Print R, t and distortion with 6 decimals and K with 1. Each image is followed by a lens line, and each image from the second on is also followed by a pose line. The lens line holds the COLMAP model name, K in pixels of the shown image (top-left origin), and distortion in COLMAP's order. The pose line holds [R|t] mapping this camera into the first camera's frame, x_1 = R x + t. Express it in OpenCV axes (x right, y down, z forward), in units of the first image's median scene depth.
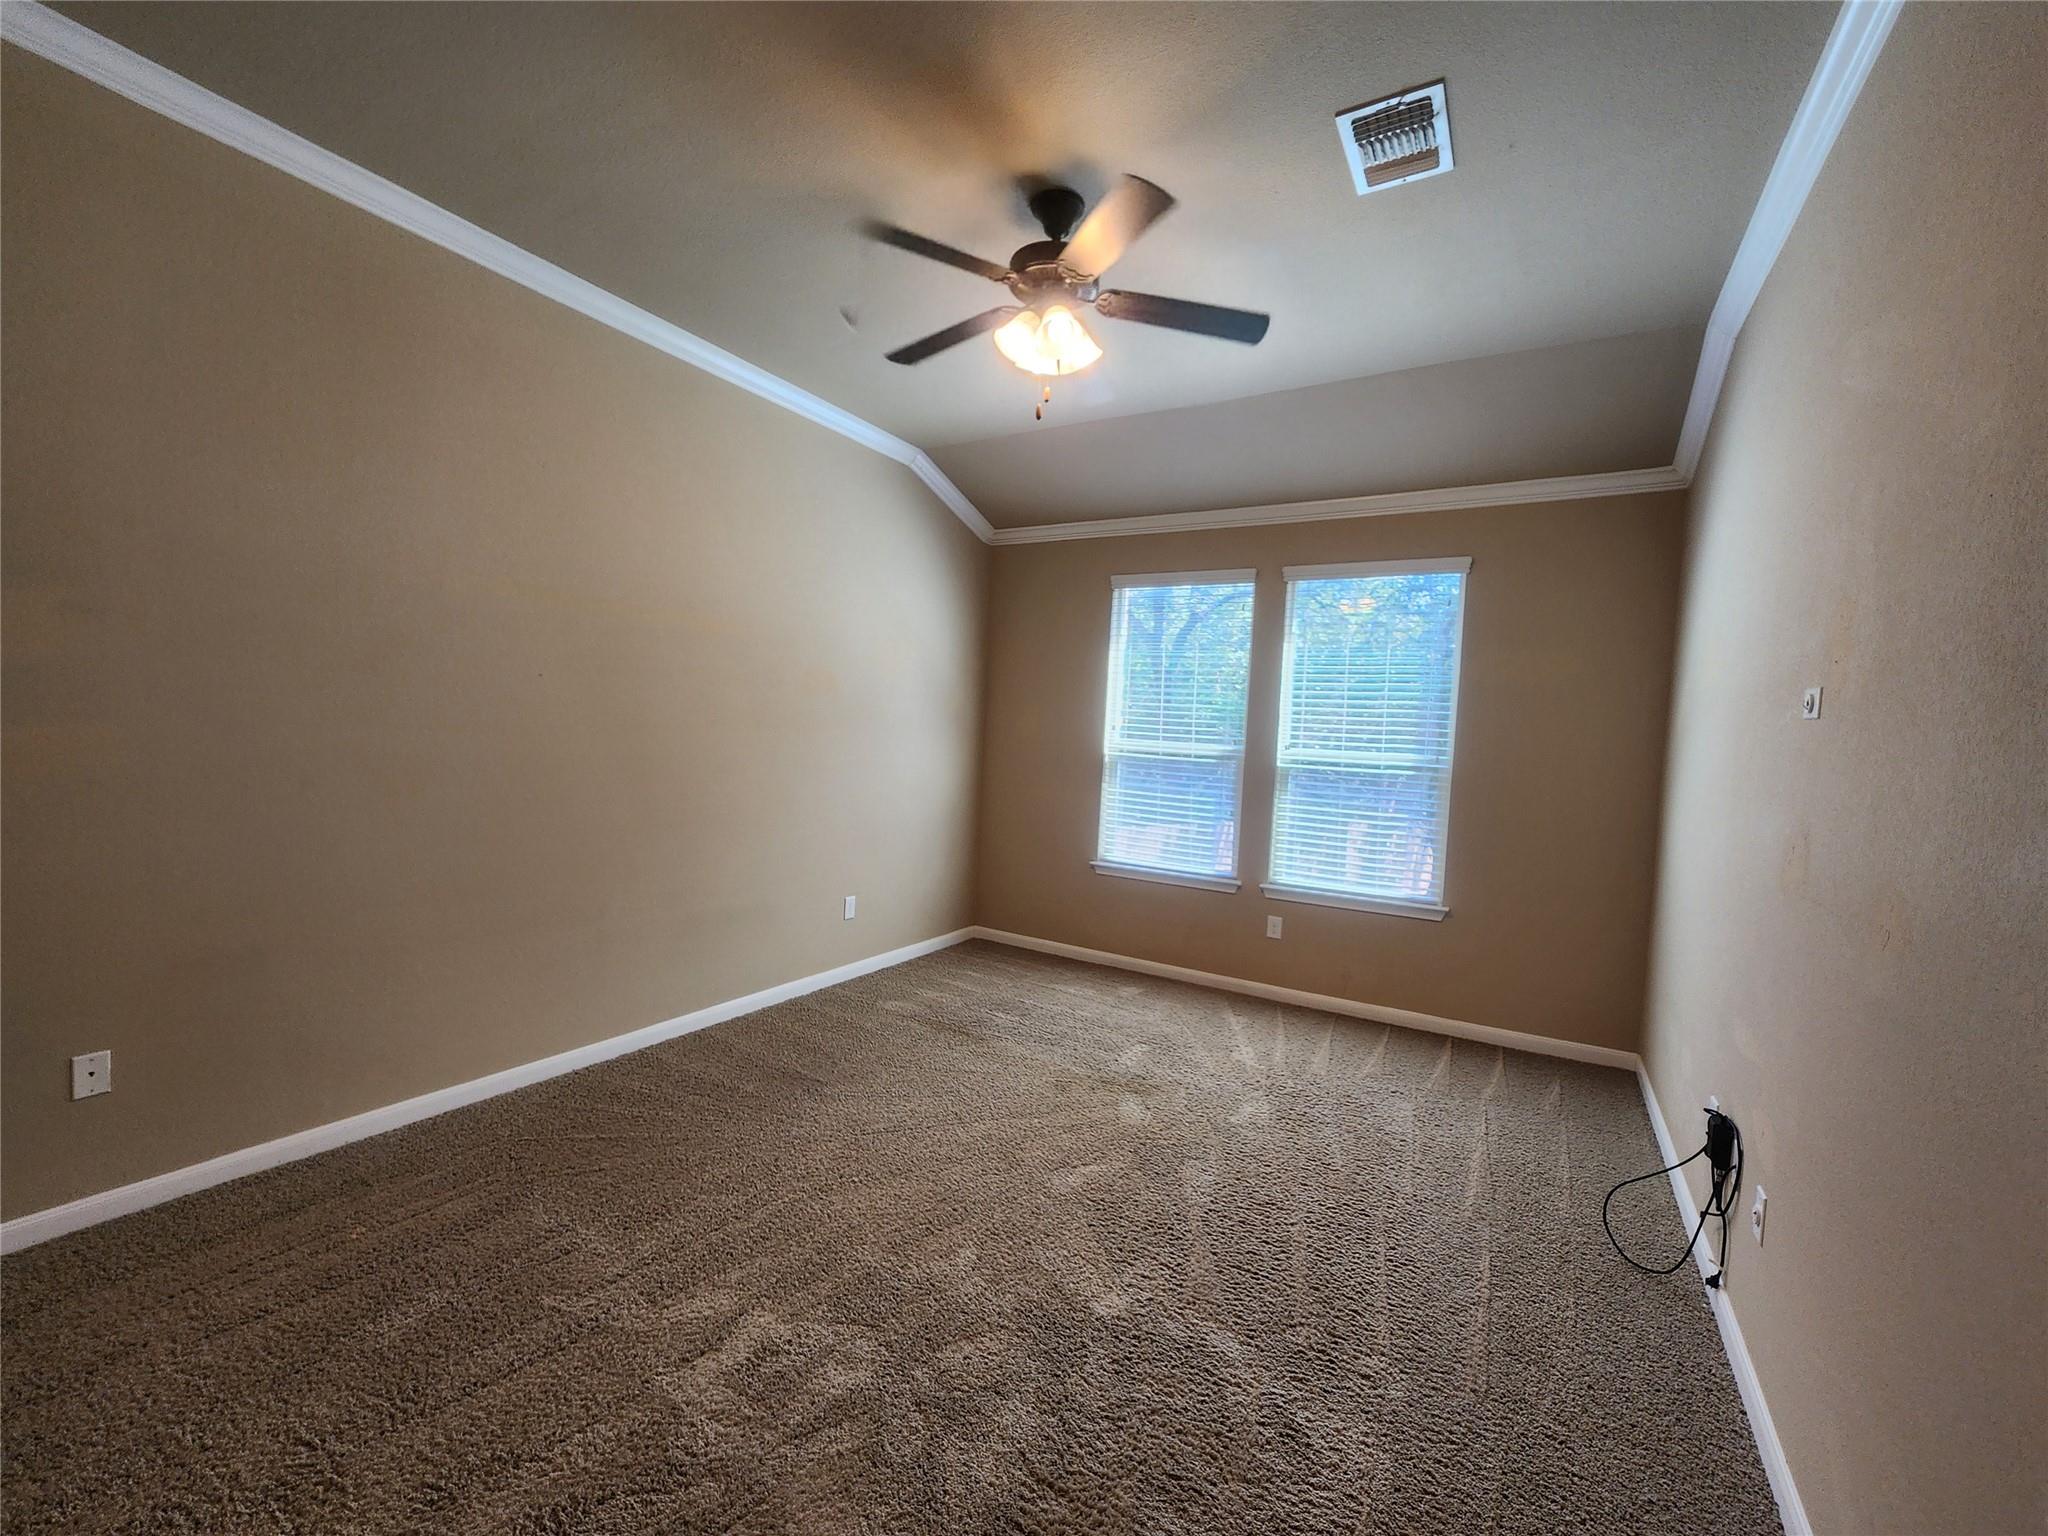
lens RADIAL K [[843.6, 0, 1021.2], [0, 843.6, 764.1], [0, 0, 1]] dist [-0.005377, 0.001628]
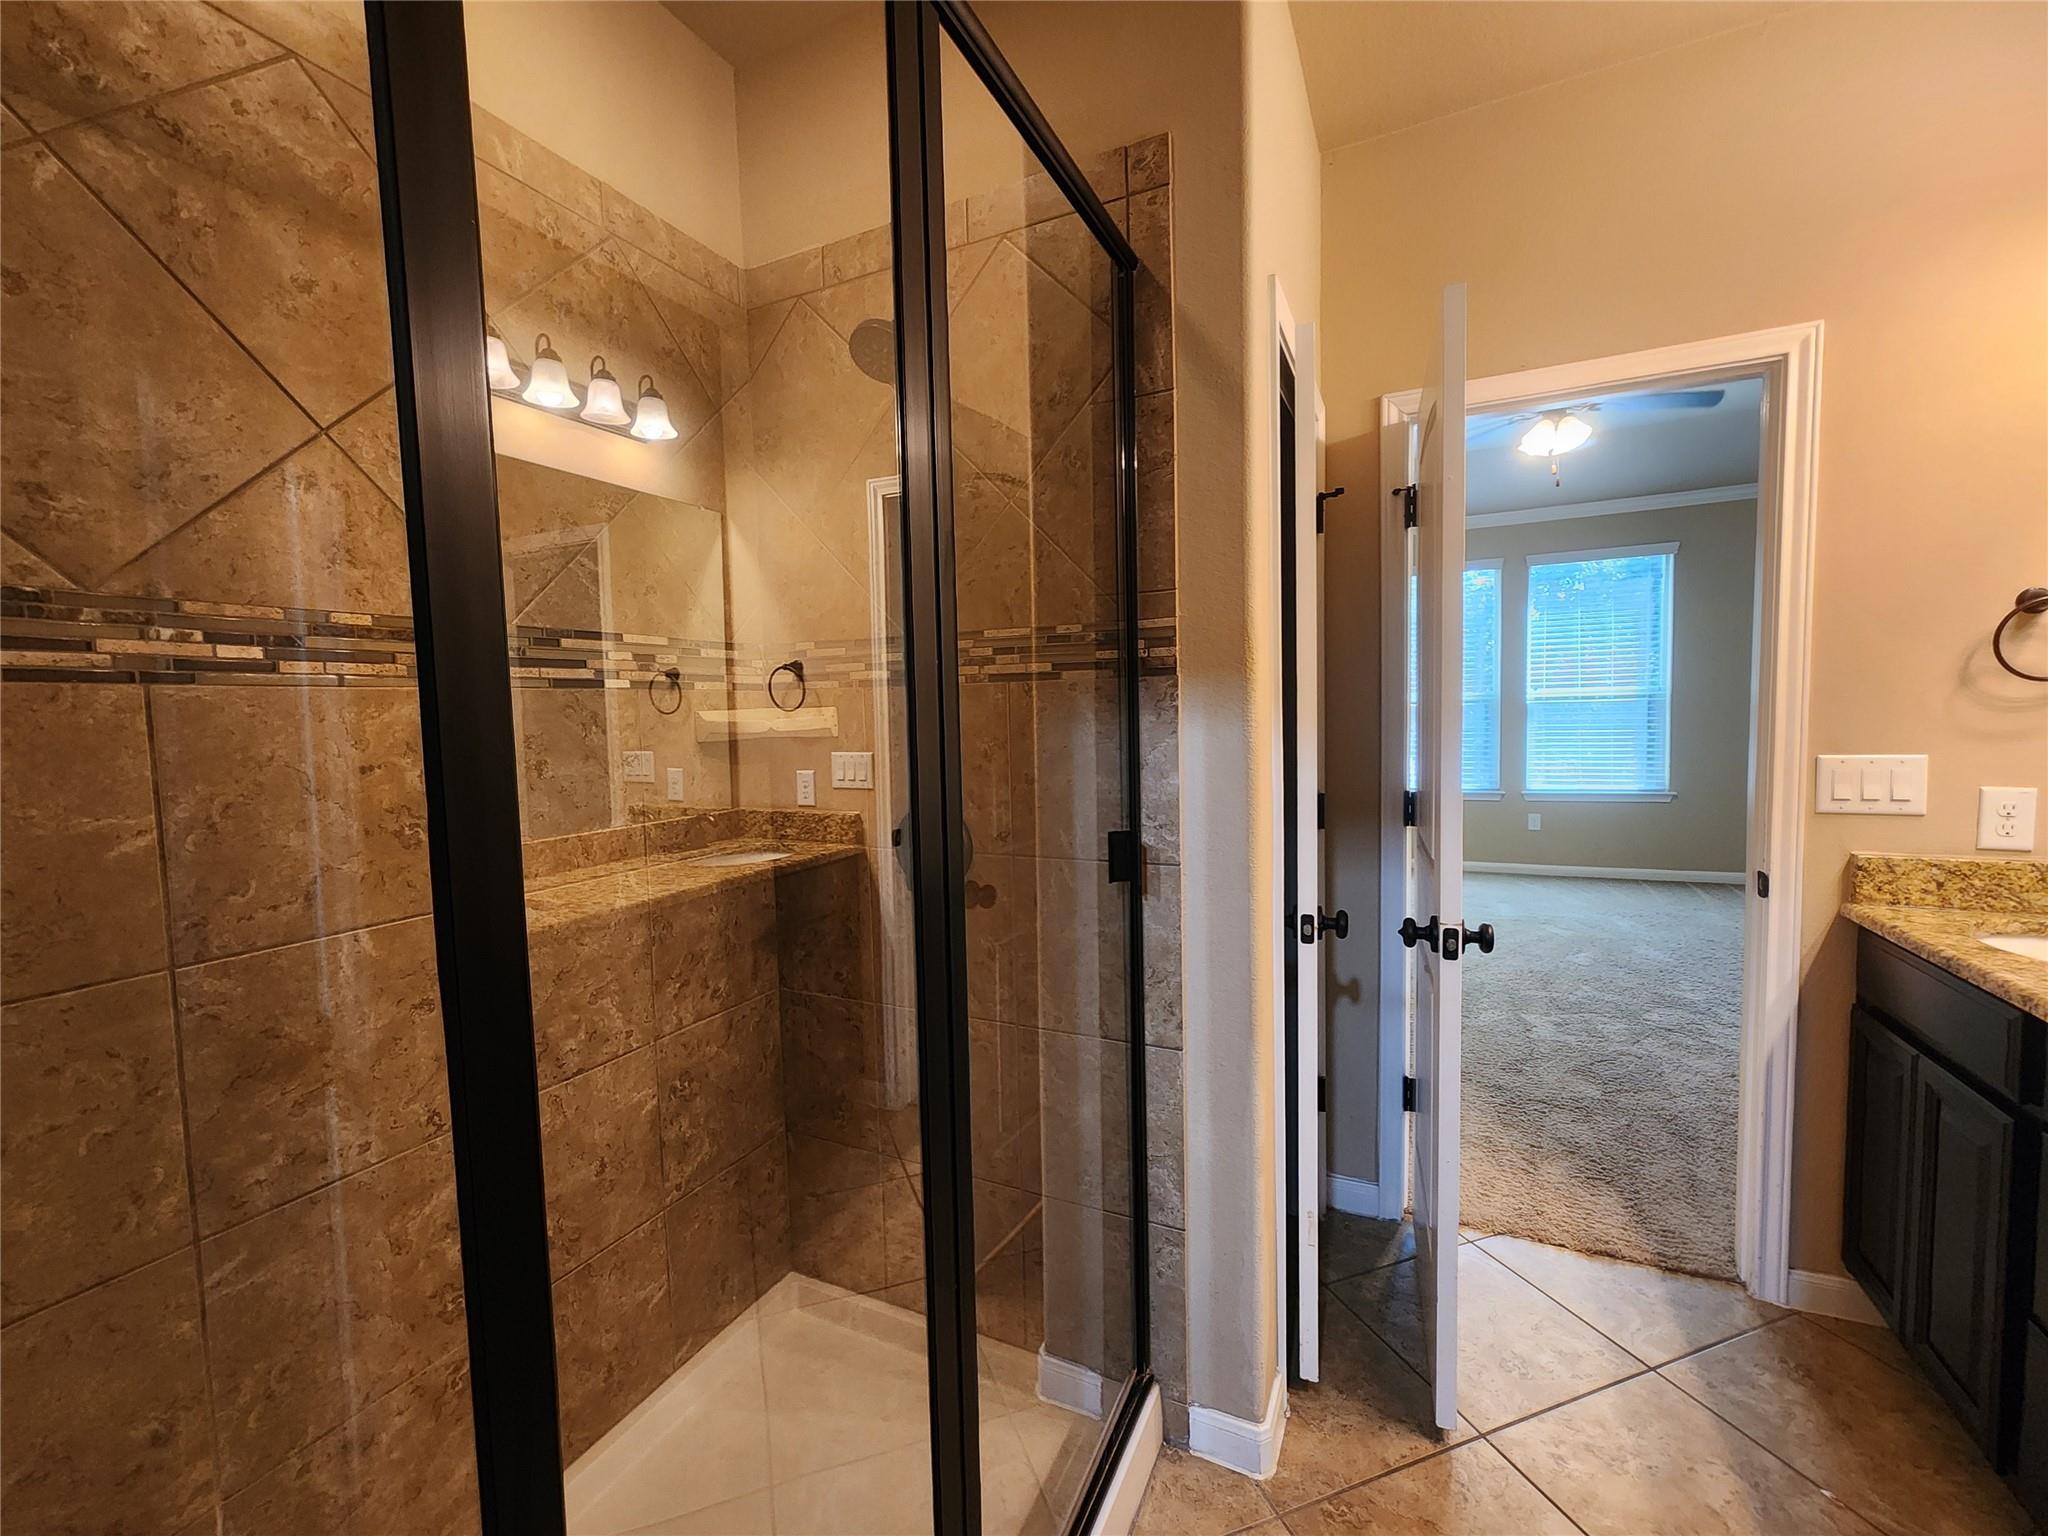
lens RADIAL K [[843.6, 0, 1021.2], [0, 843.6, 764.1], [0, 0, 1]] dist [-0.005377, 0.001628]
pose [[0.993646, -0.075309, 0.083639, -0.643883], [0.072275, 0.996632, 0.038737, -0.011074], [-0.086275, -0.032446, 0.995743, -0.290891]]
